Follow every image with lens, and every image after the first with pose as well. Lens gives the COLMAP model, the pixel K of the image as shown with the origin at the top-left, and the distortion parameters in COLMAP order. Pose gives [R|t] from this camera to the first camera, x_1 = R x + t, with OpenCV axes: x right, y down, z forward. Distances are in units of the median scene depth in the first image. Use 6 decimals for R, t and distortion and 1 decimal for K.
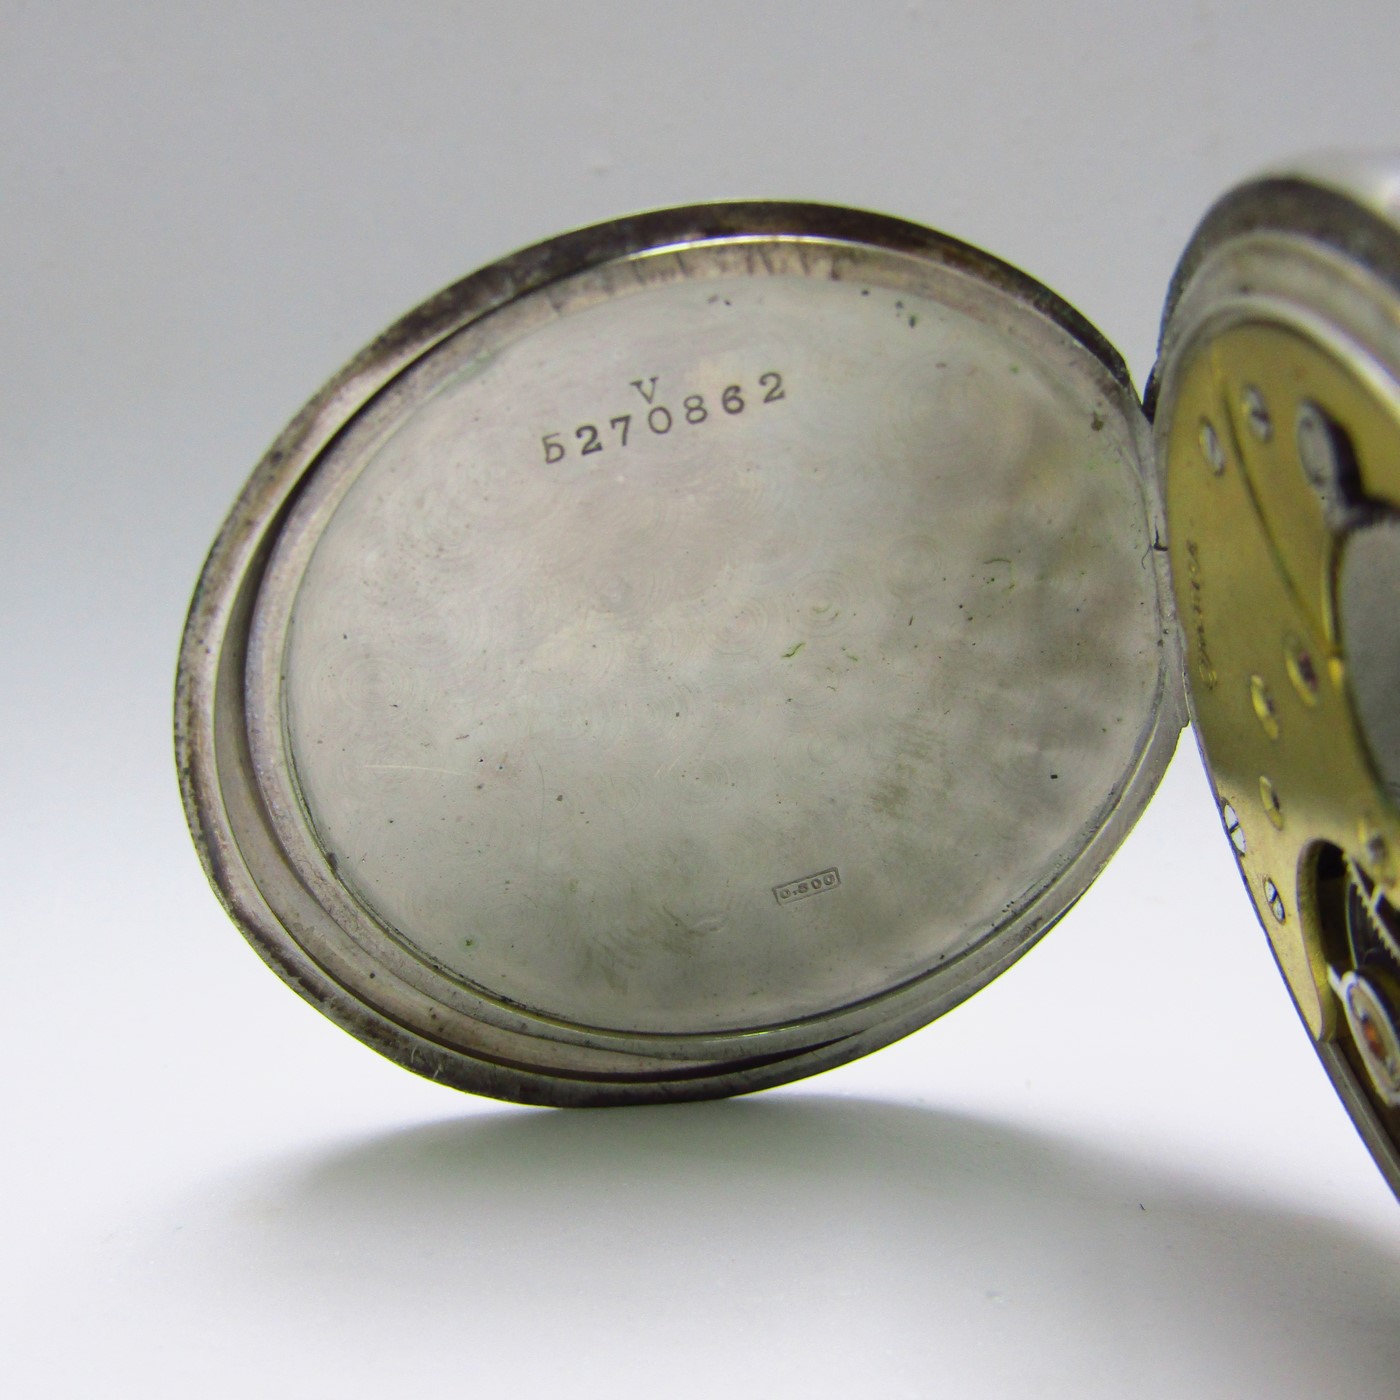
lens RADIAL K [[1823.6, 0, 862.2], [0, 1823.6, 699.9], [0, 0, 1]] dist [0.005632, -0.477171]
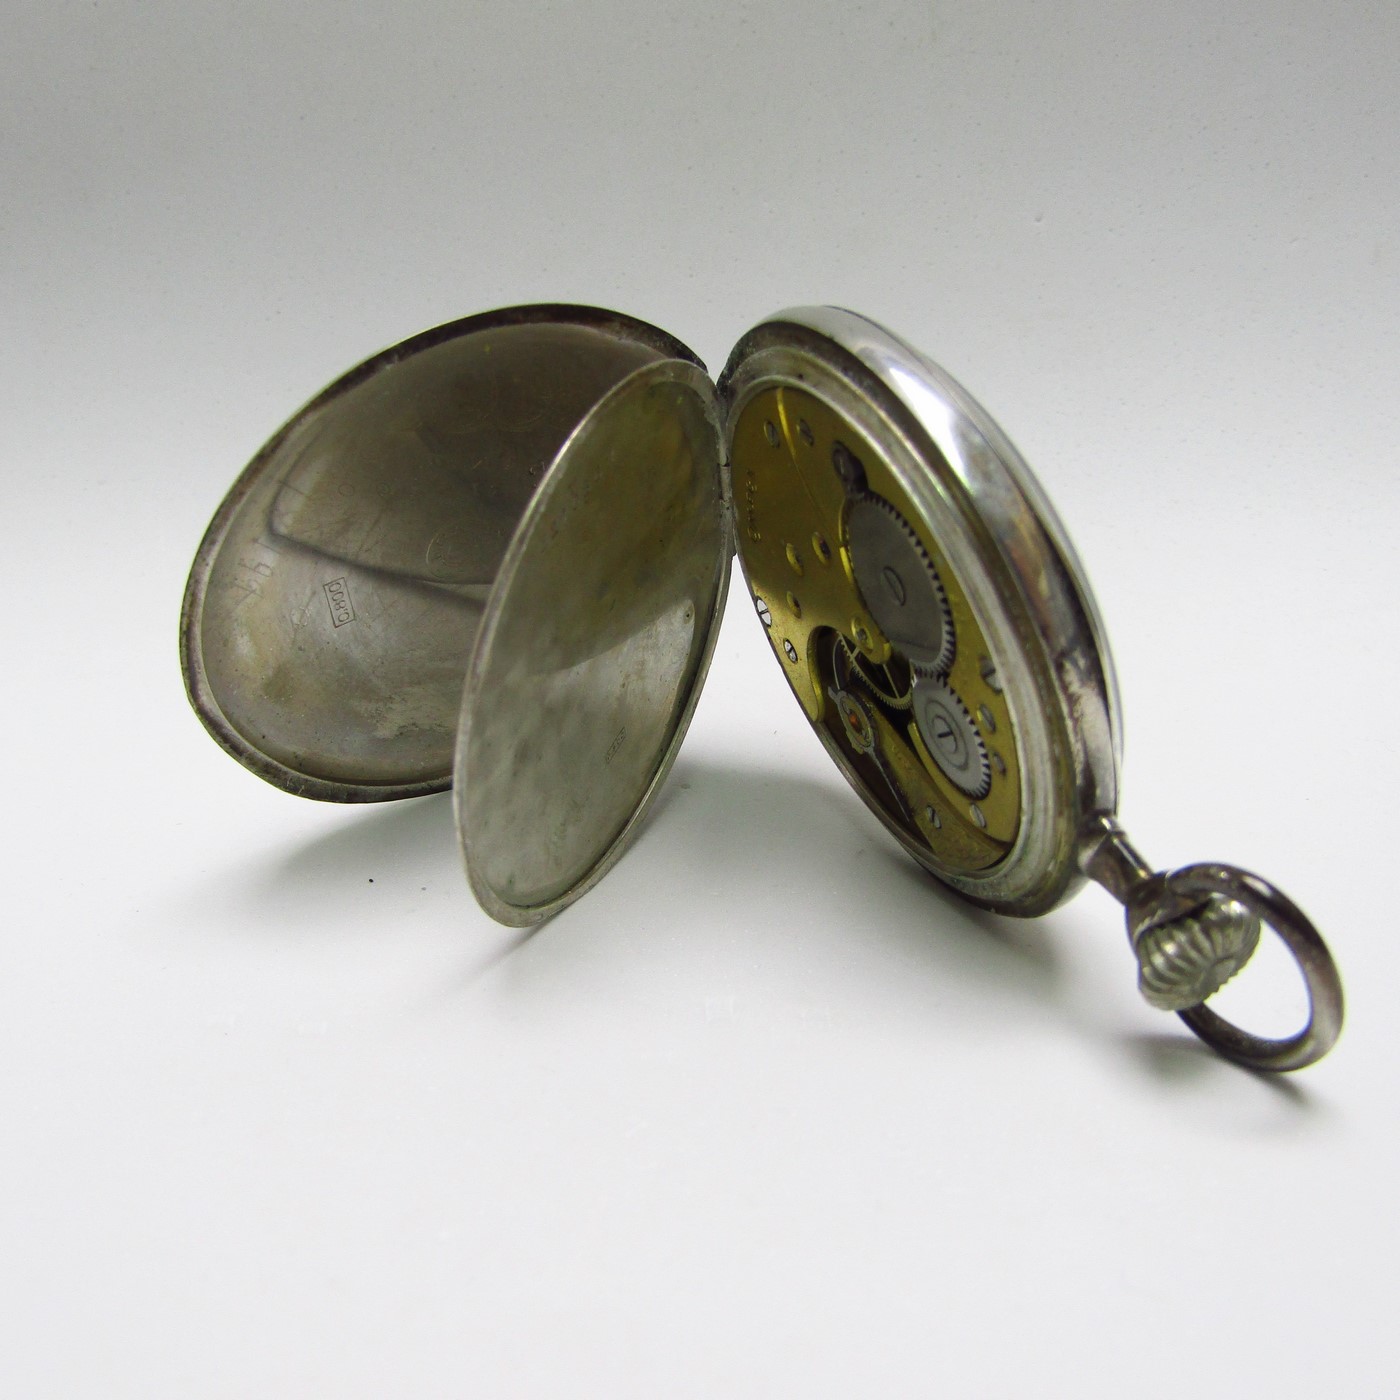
lens RADIAL K [[1811.9, 0, 700.0], [0, 1811.9, 700.0], [0, 0, 1]] dist [0.029740, 0.046526]
pose [[0.957317, -0.092683, 0.273779, -0.374620], [0.042078, 0.981793, 0.185236, -0.188392], [-0.285962, -0.165809, 0.943787, -0.734320]]
